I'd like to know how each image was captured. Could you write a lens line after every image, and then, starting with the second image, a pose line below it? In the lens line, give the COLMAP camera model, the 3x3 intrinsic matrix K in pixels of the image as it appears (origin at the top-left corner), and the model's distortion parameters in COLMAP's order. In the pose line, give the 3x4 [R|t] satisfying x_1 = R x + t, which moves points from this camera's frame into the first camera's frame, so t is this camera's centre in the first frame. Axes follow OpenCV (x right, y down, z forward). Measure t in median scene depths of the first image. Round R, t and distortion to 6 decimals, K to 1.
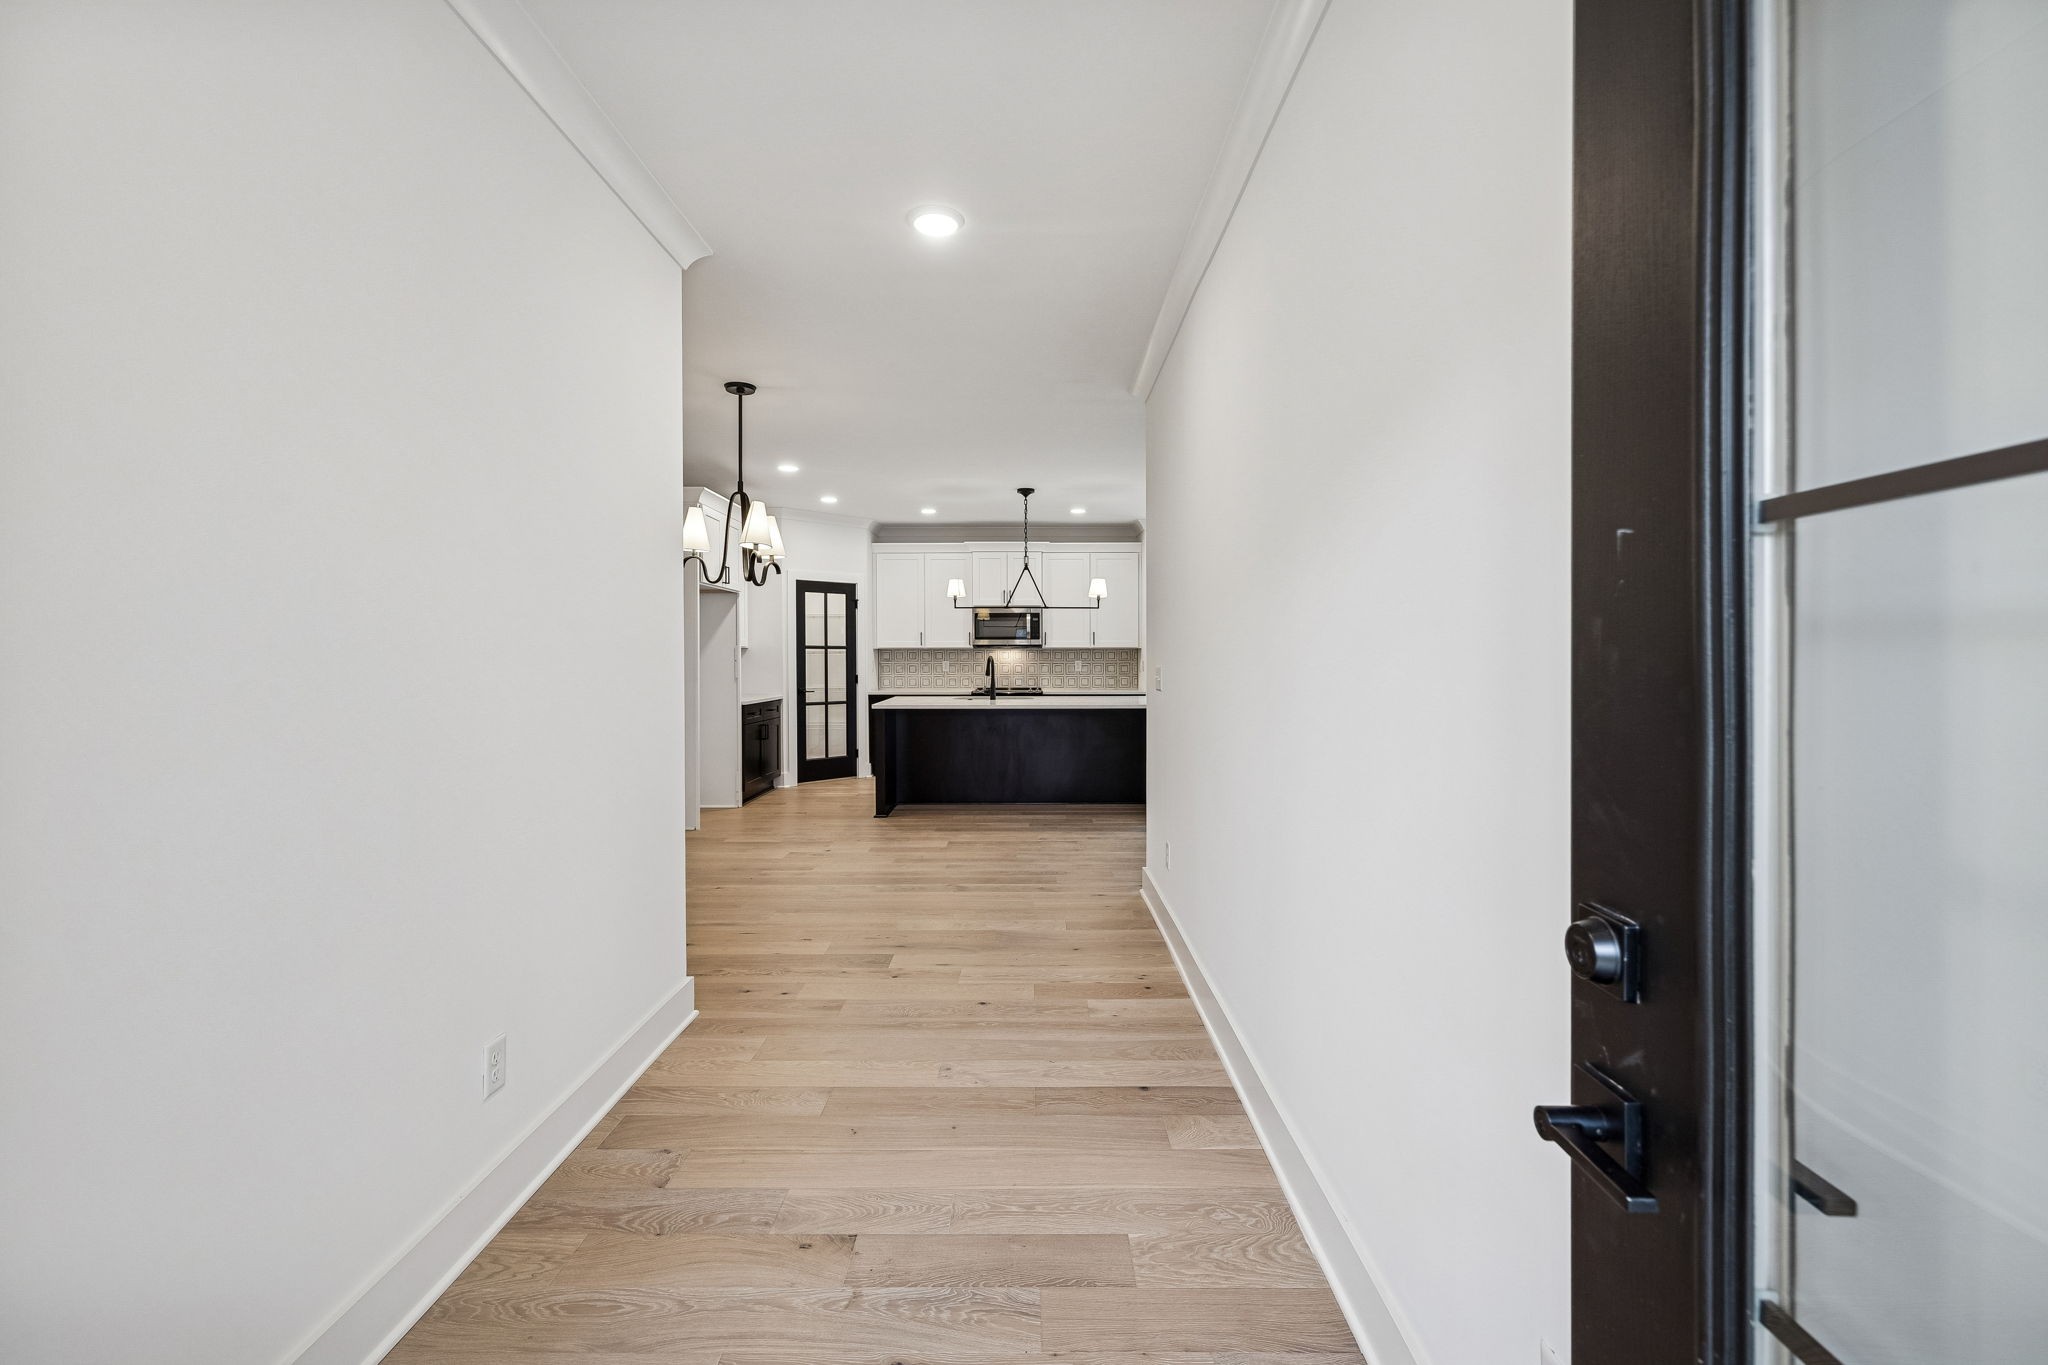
lens RADIAL K [[872.9, 0, 1022.0], [0, 872.9, 672.3], [0, 0, 1]] dist [0.002417, -0.000062]
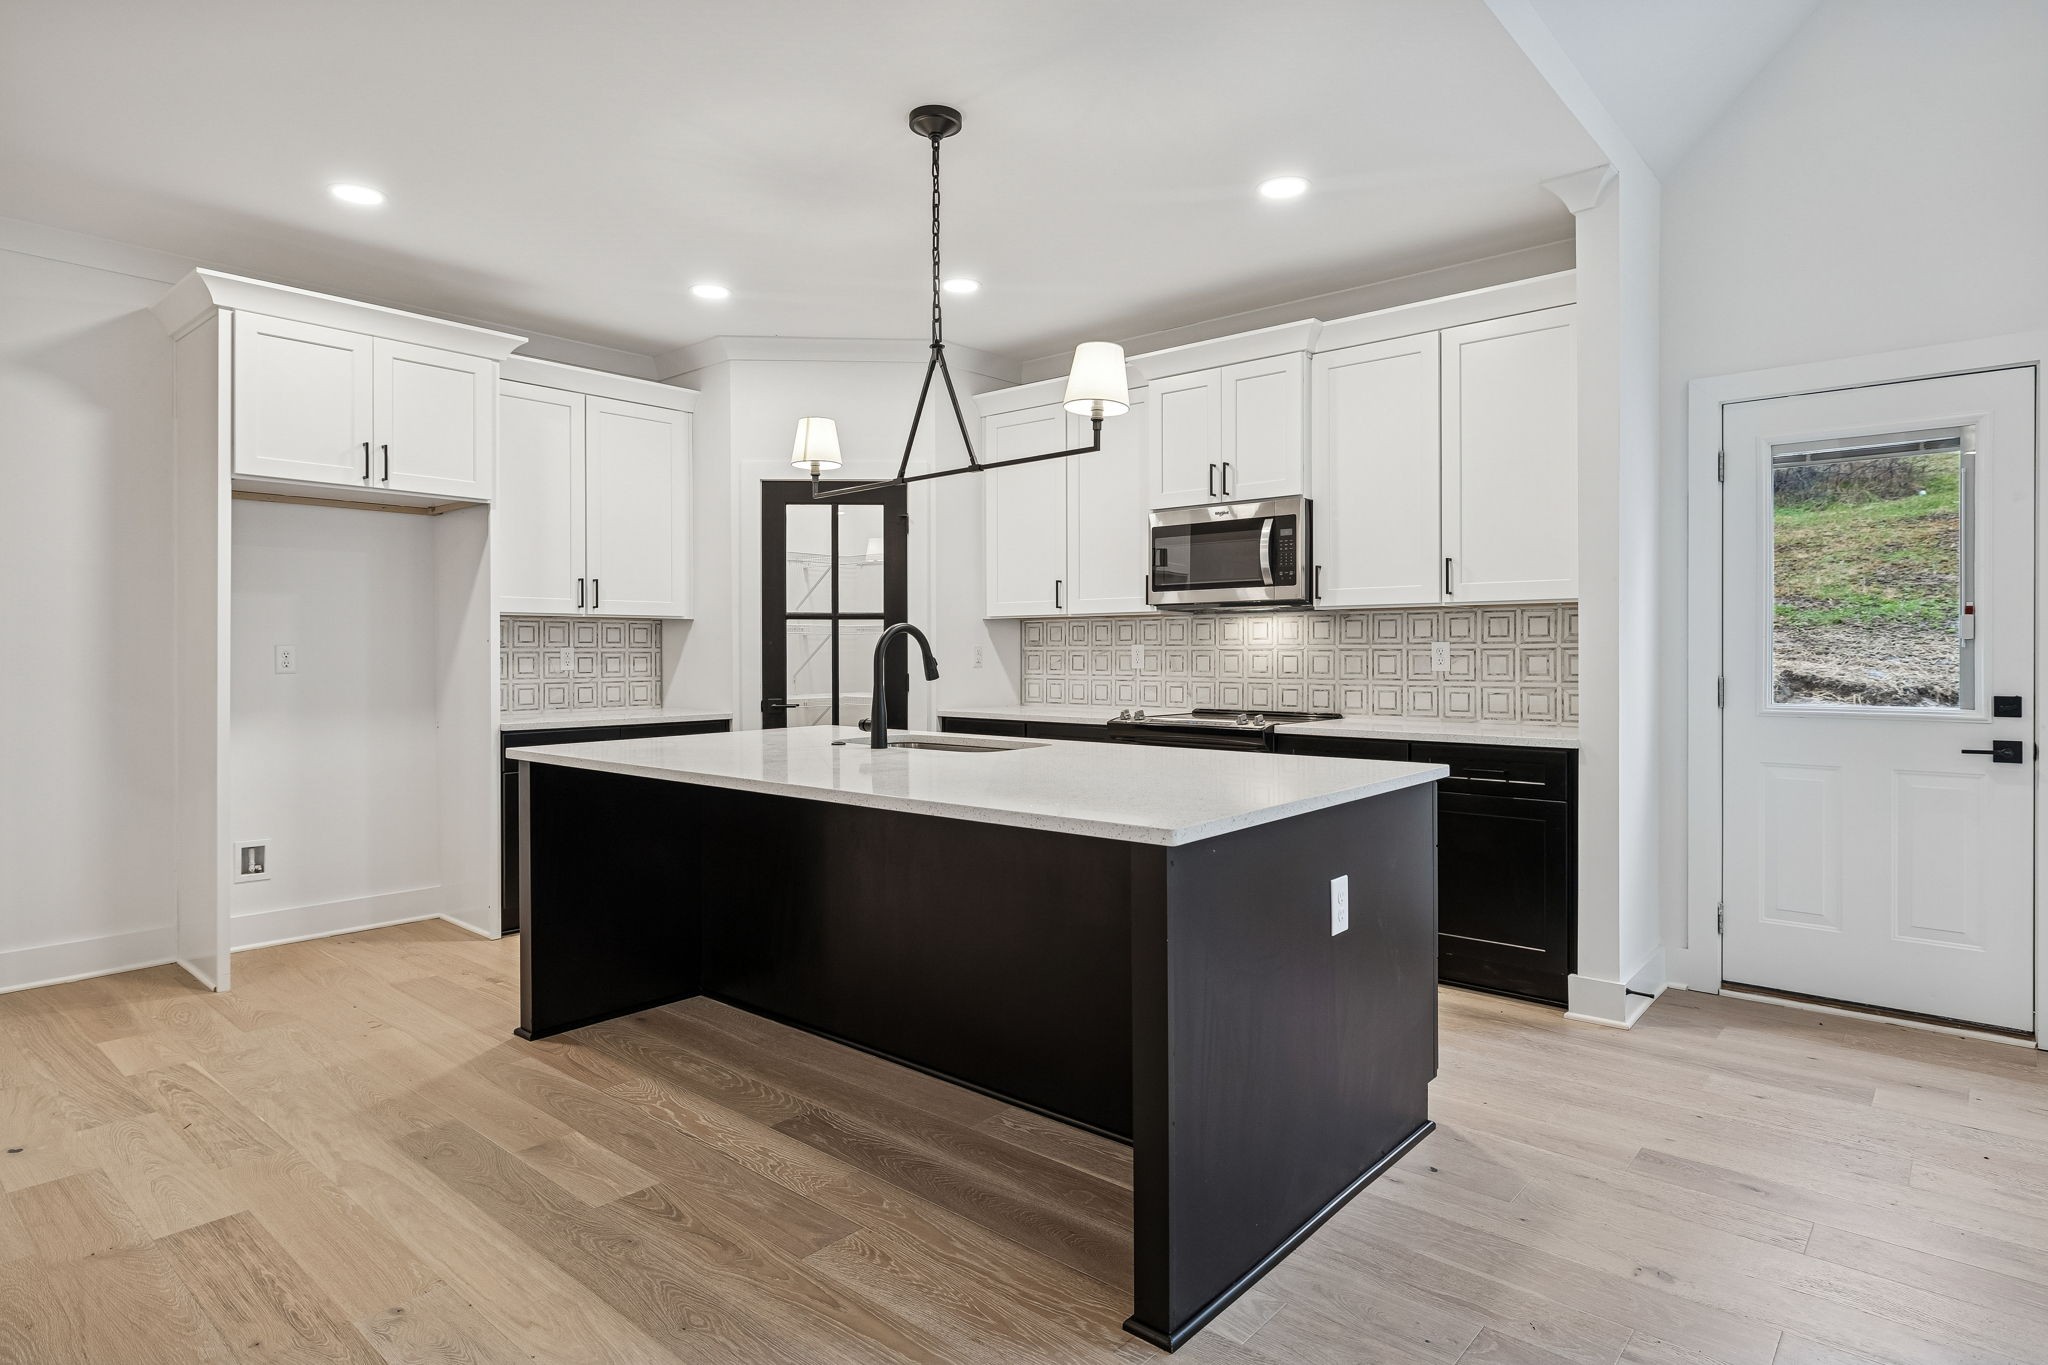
lens RADIAL K [[1118.9, 0, 1024.5], [0, 1118.9, 669.6], [0, 0, 1]] dist [0.004128, 0.000088]
pose [[0.758810, 0.011497, -0.651210, 0.256670], [-0.007925, 0.999933, 0.008419, -0.004764], [0.651263, -0.001227, 0.758851, 0.582096]]
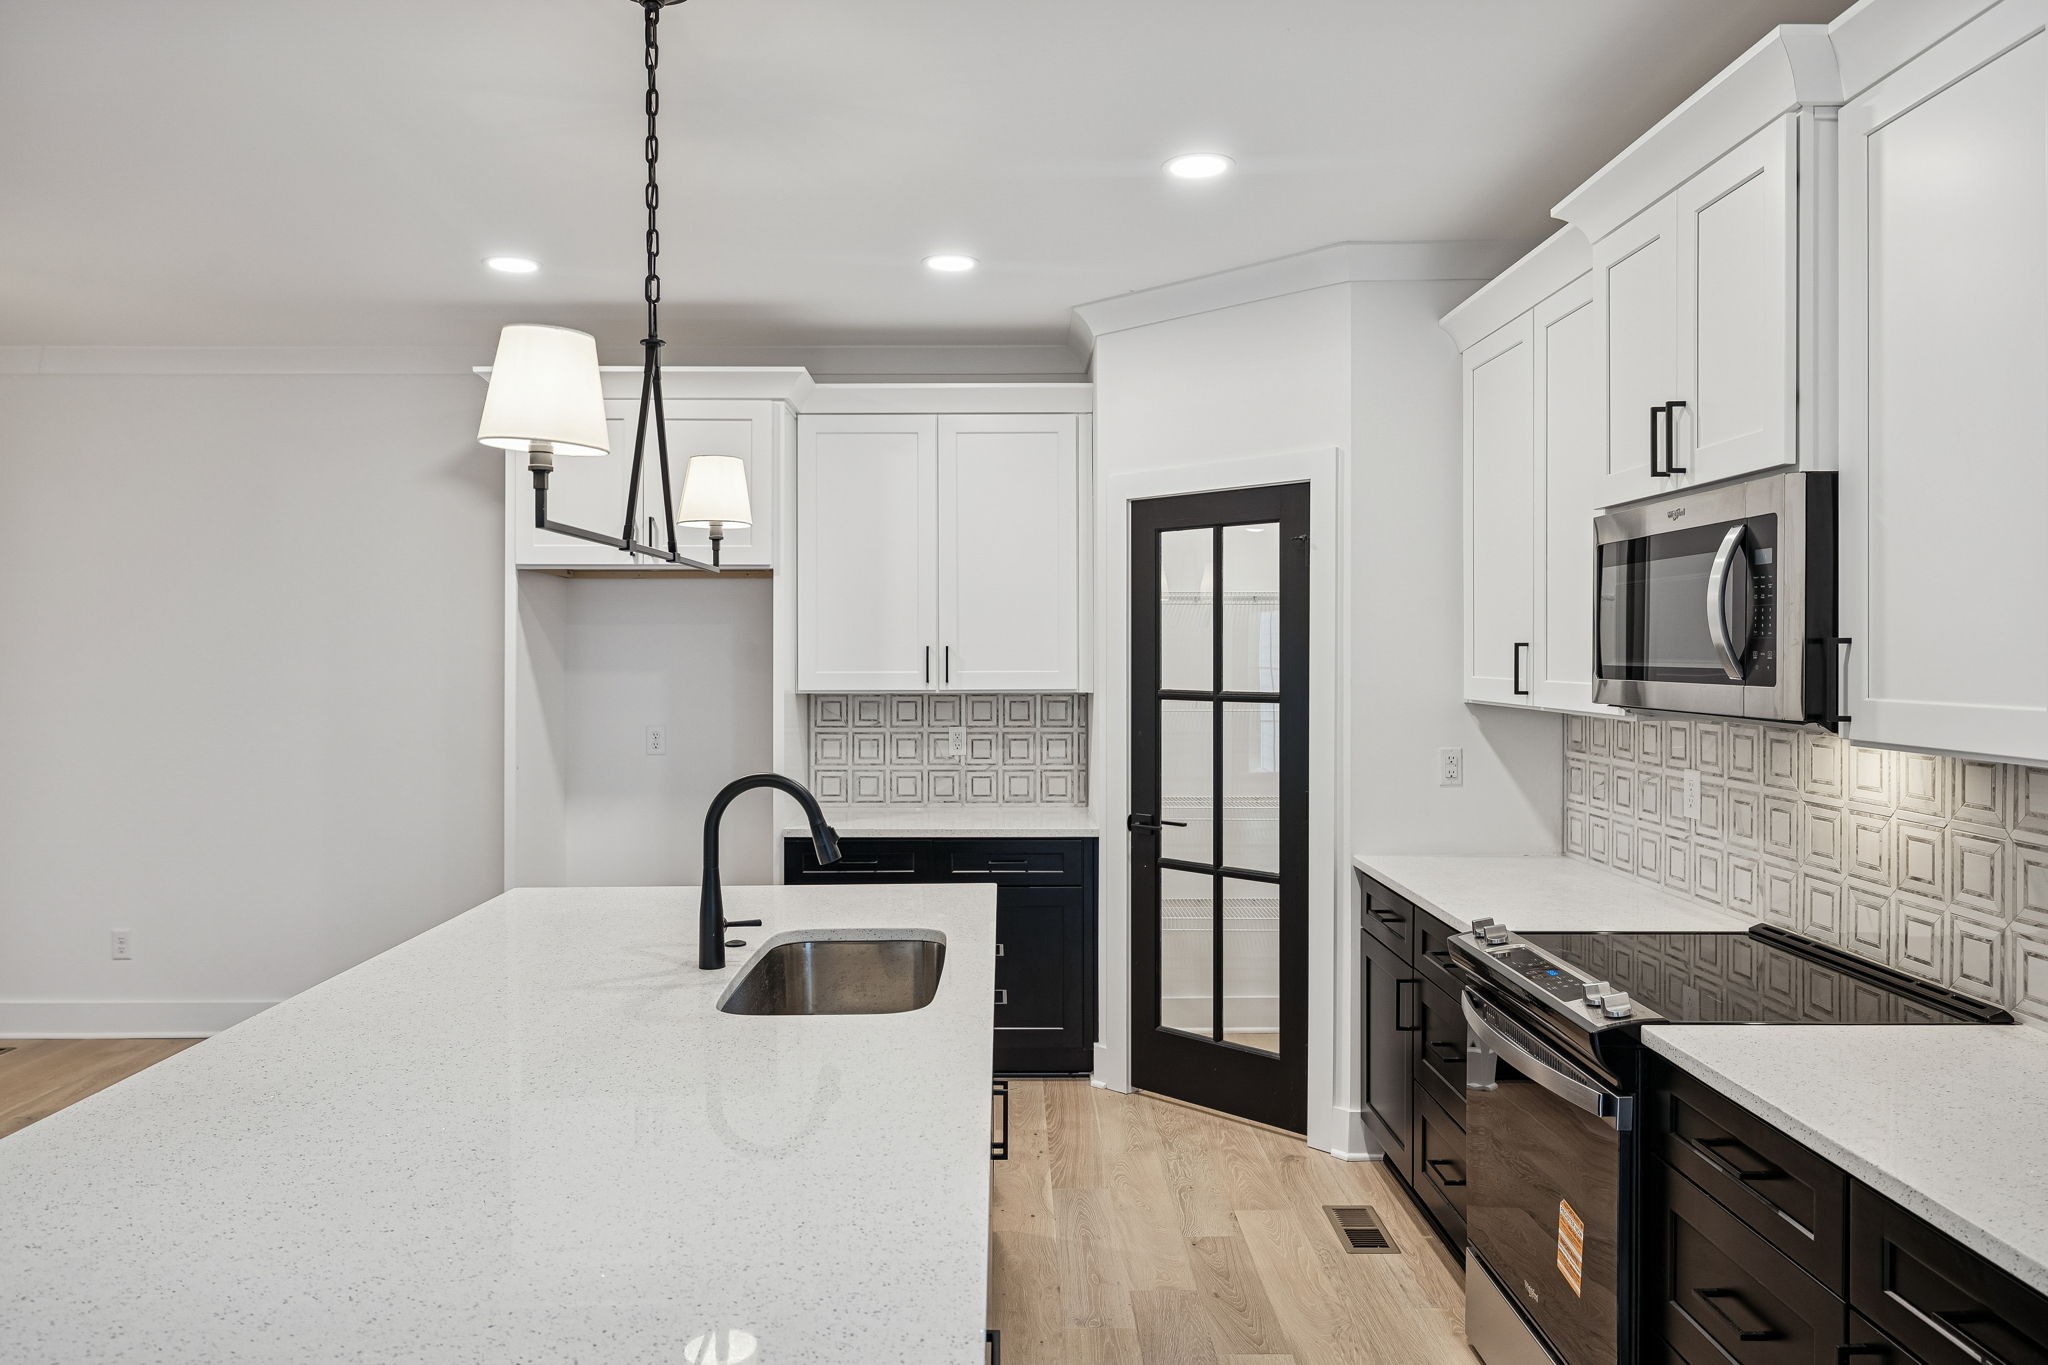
lens RADIAL K [[1377.0, 0, 1019.4], [0, 1377.0, 679.7], [0, 0, 1]] dist [0.008391, 0.003334]
pose [[0.010010, 0.024858, -0.999641, 0.274772], [-0.010678, 0.999637, 0.024751, -0.045414], [0.999893, 0.010427, 0.010272, 0.901374]]
